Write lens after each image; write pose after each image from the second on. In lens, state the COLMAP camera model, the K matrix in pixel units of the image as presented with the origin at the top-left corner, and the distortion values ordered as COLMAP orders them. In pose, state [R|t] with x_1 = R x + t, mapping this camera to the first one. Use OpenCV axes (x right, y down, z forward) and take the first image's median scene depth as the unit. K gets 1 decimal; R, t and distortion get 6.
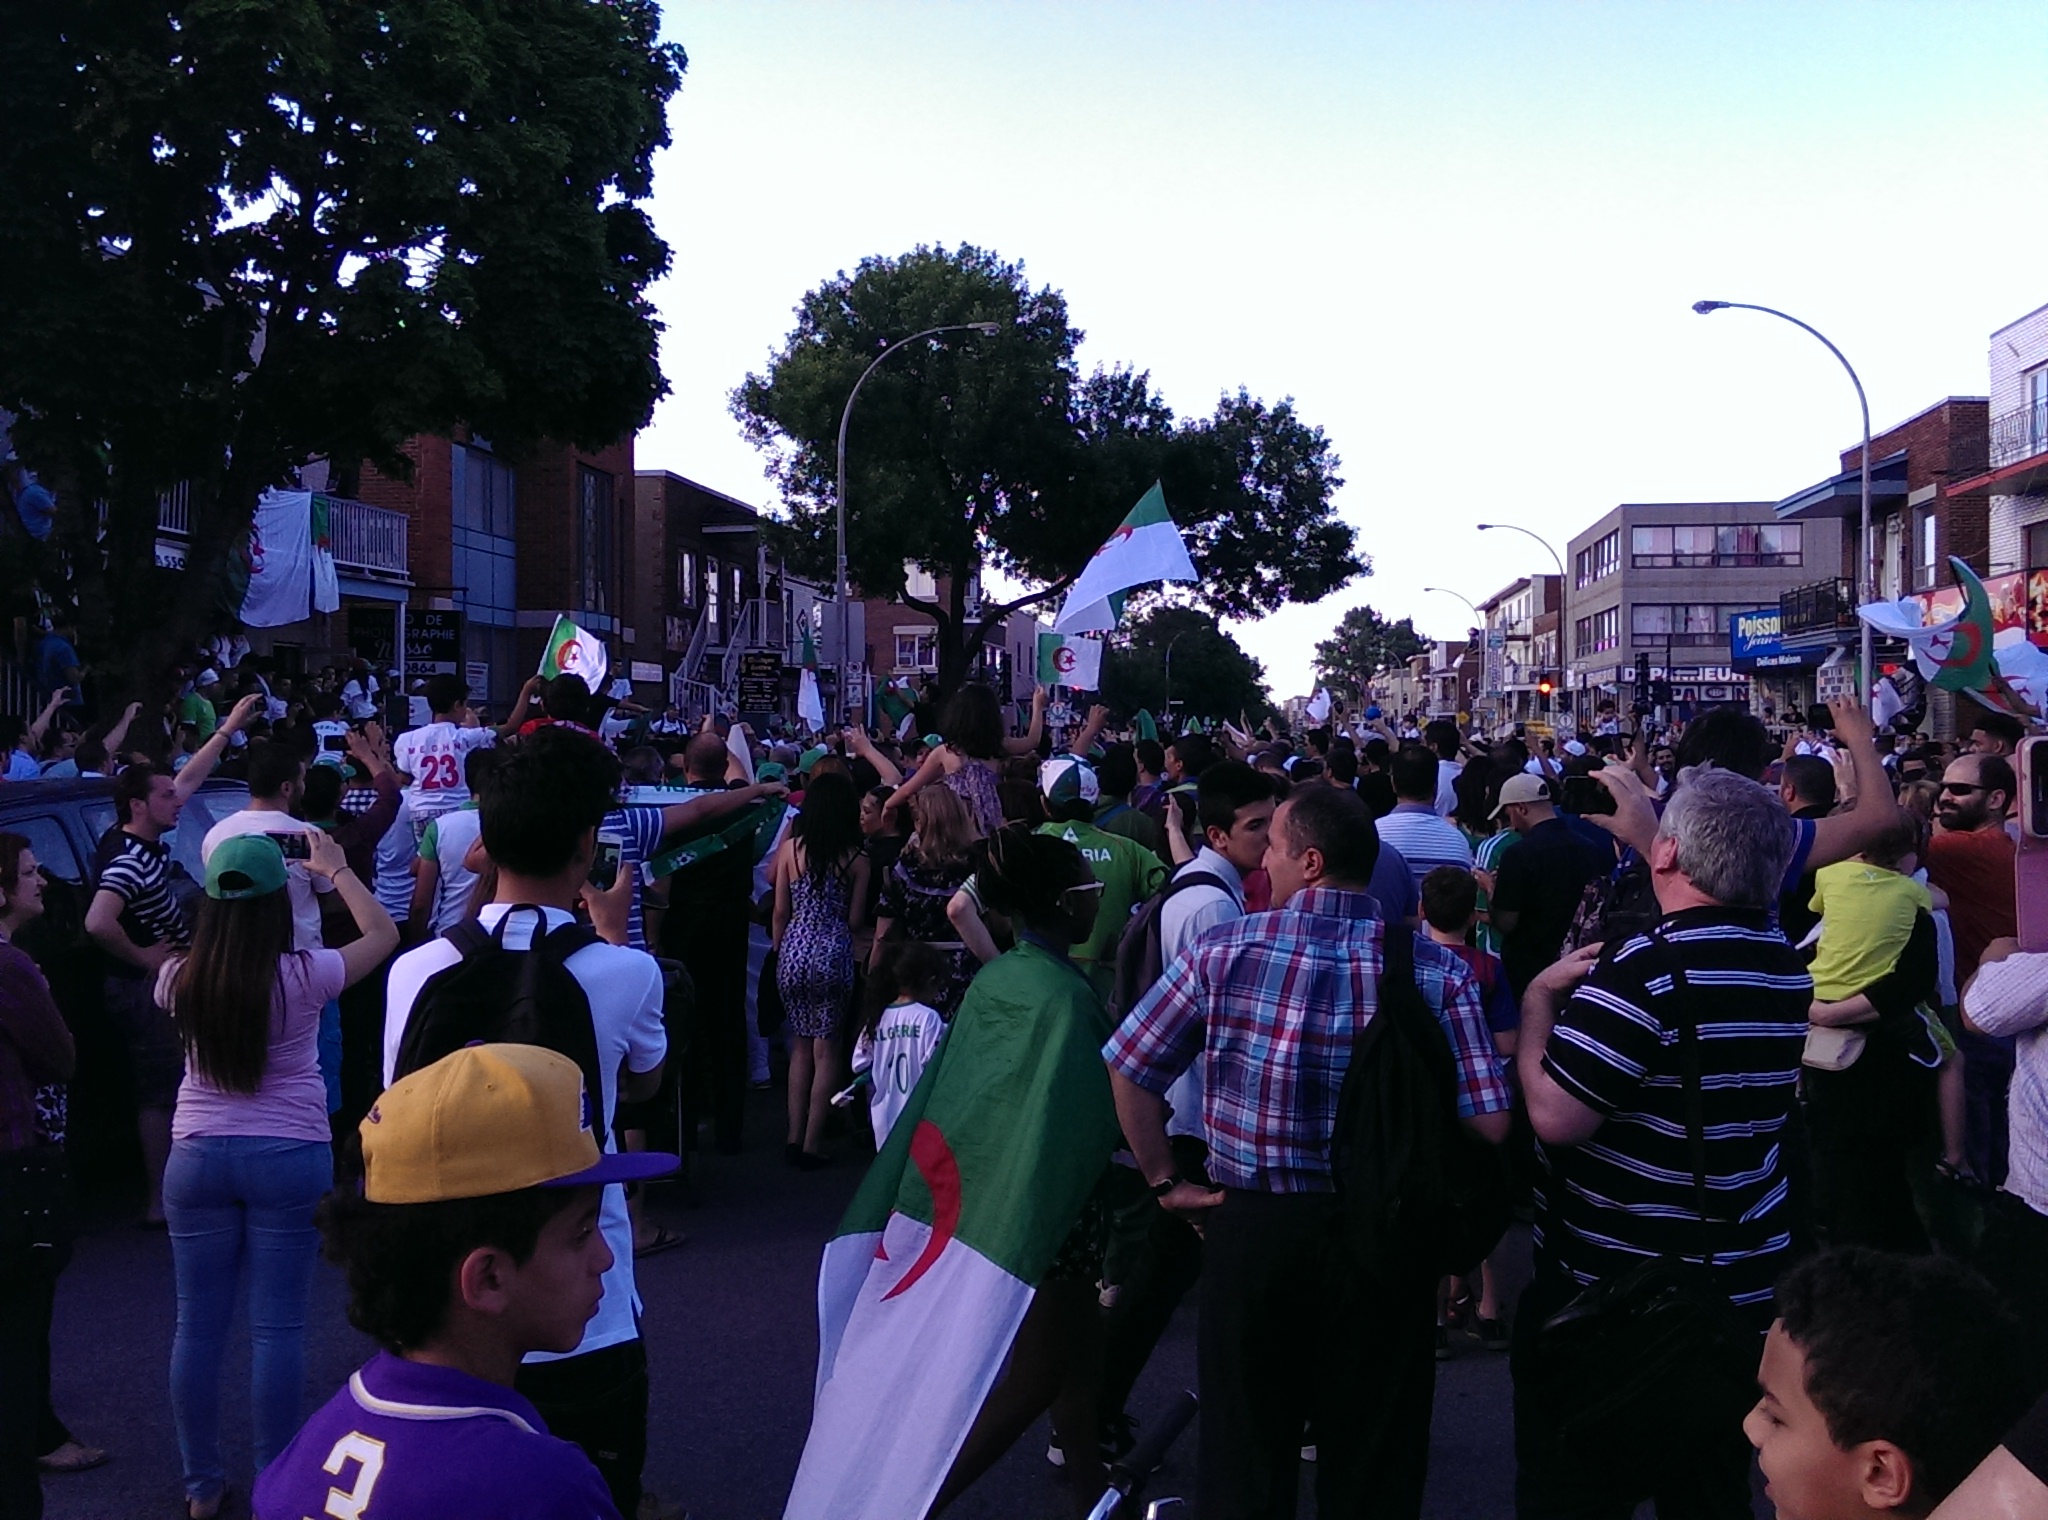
lens RADIAL K [[1881.3, 0, 1027.1], [0, 1881.3, 715.3], [0, 0, 1]] dist [0.144229, -0.271659]
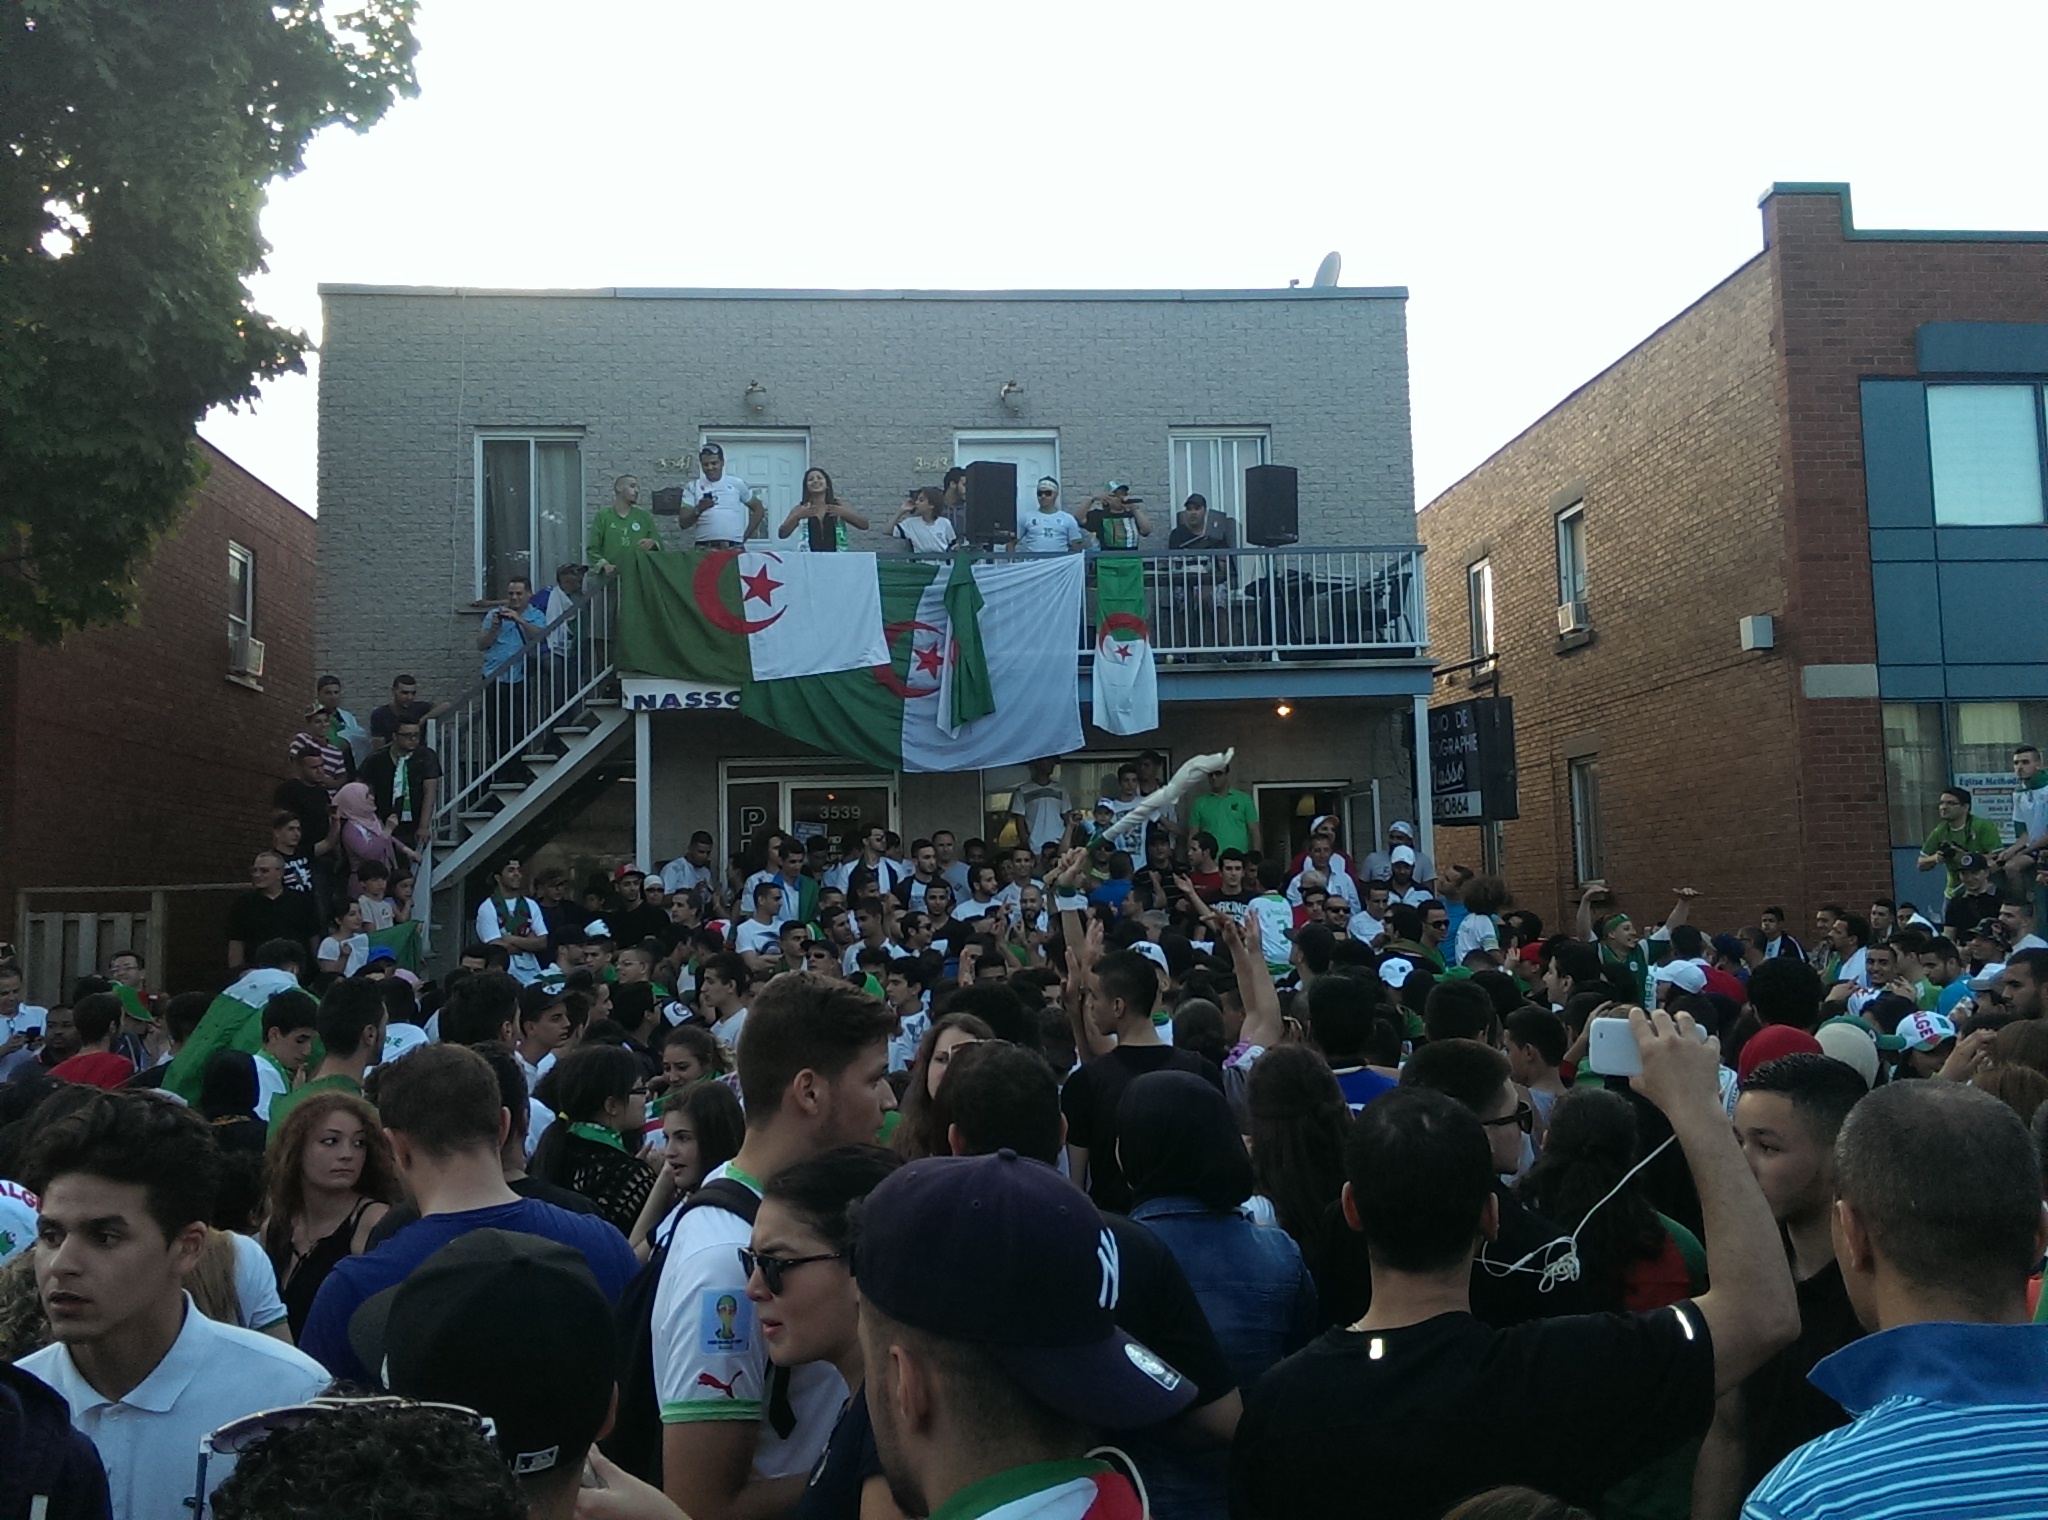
lens RADIAL K [[1881.3, 0, 1027.1], [0, 1881.3, 715.3], [0, 0, 1]] dist [0.144229, -0.271659]
pose [[0.188682, -0.102508, -0.976674, 0.126938], [0.028907, 0.994686, -0.098814, 0.000526], [0.981613, -0.009589, 0.190642, 0.449984]]
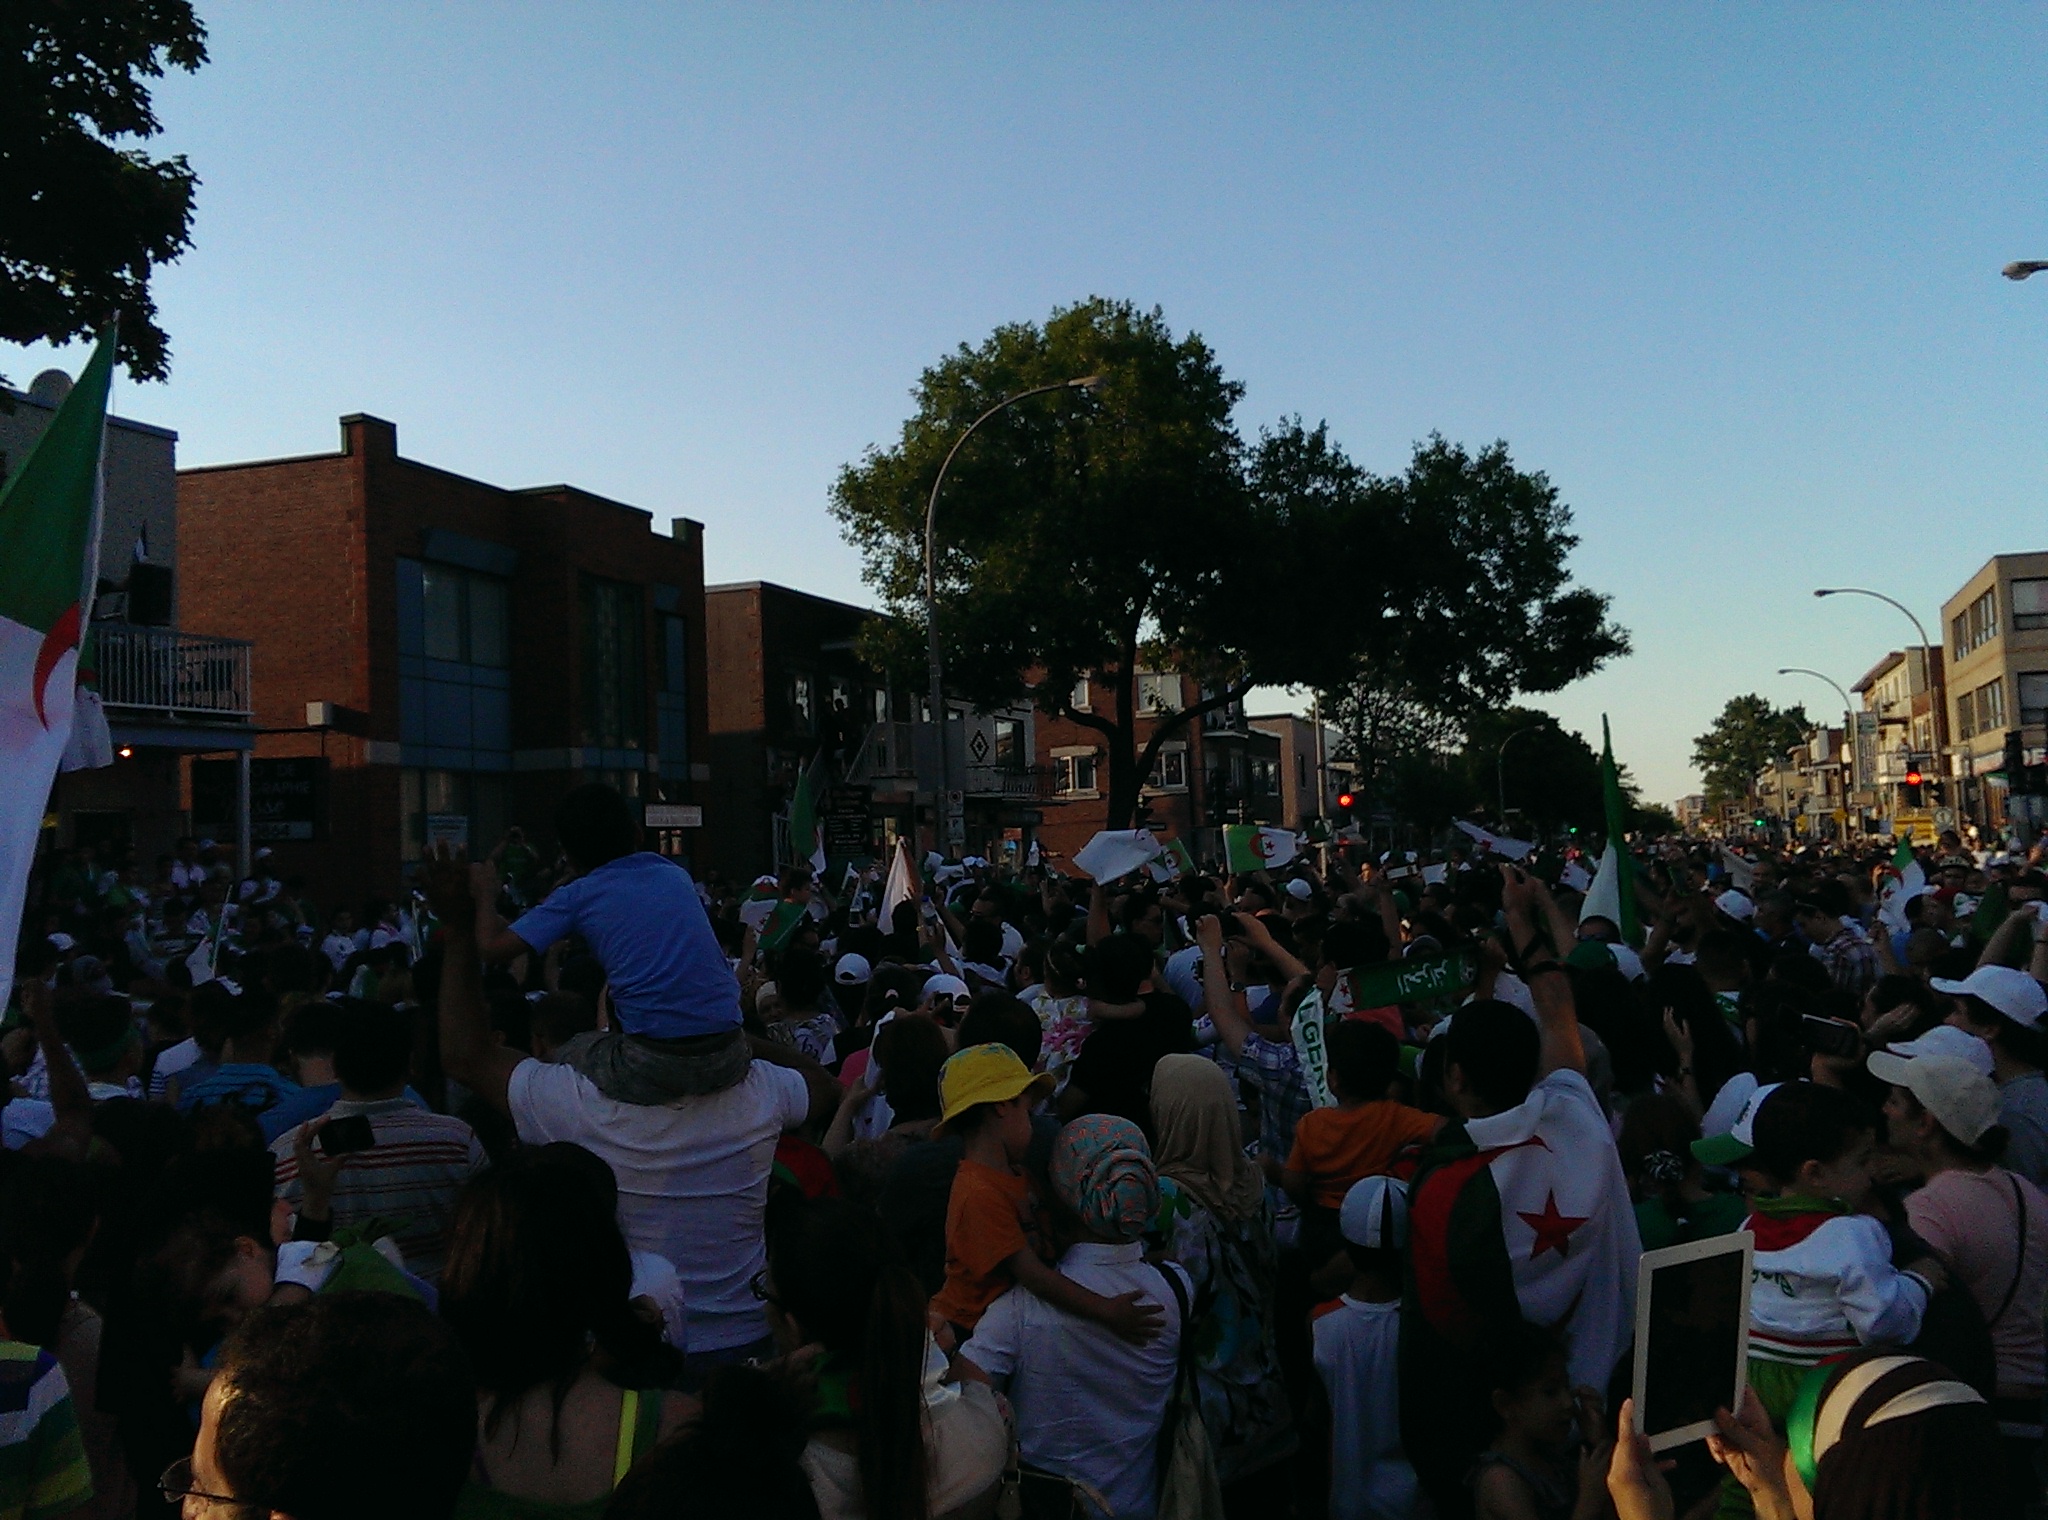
lens RADIAL K [[1881.3, 0, 1027.1], [0, 1881.3, 715.3], [0, 0, 1]] dist [0.144229, -0.271659]
pose [[0.980206, -0.054413, -0.190357, 0.086900], [0.042312, 0.996850, -0.067074, -0.003552], [0.193407, 0.057692, 0.979421, 0.160548]]
